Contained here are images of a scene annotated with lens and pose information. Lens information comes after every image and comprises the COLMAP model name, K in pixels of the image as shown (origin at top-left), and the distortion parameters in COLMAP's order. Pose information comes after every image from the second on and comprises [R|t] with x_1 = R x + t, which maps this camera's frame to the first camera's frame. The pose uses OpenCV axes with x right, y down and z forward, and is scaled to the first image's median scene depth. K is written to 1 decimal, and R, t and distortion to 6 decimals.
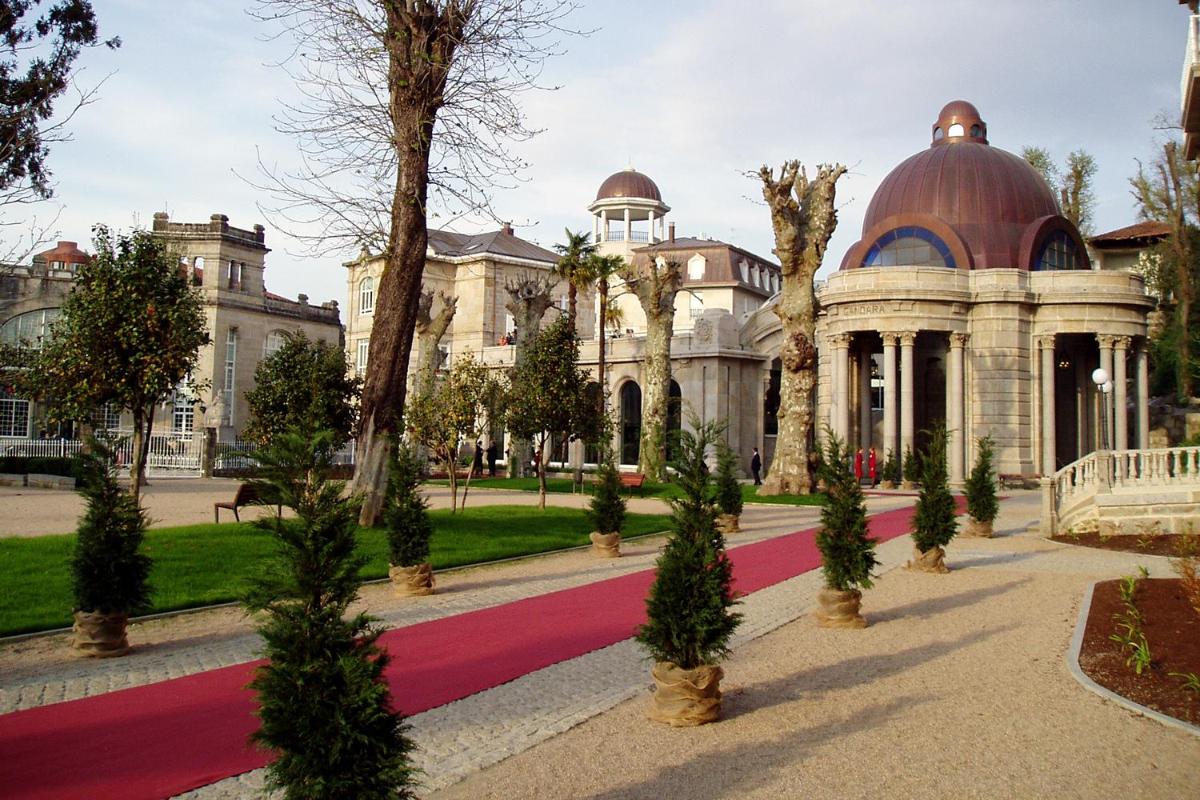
lens RADIAL K [[1020.2, 0, 600.0], [0, 1020.2, 400.0], [0, 0, 1]] dist [-0.055502, -0.003842]
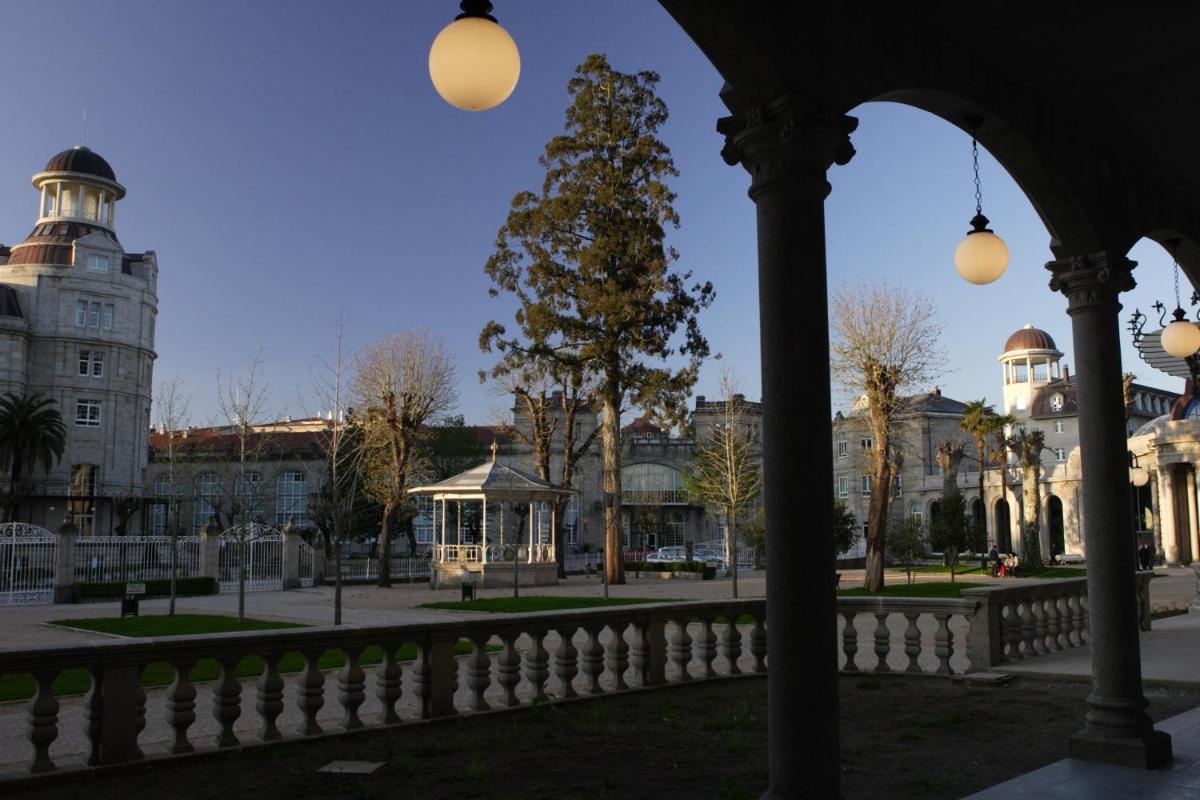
lens RADIAL K [[1201.8, 0, 600.0], [0, 1201.8, 400.0], [0, 0, 1]] dist [0.007788, 0.008789]
pose [[0.921928, -0.079791, -0.379053, 0.122389], [0.059430, 0.996105, -0.065137, -0.076115], [0.382774, 0.037524, 0.923080, -0.797511]]
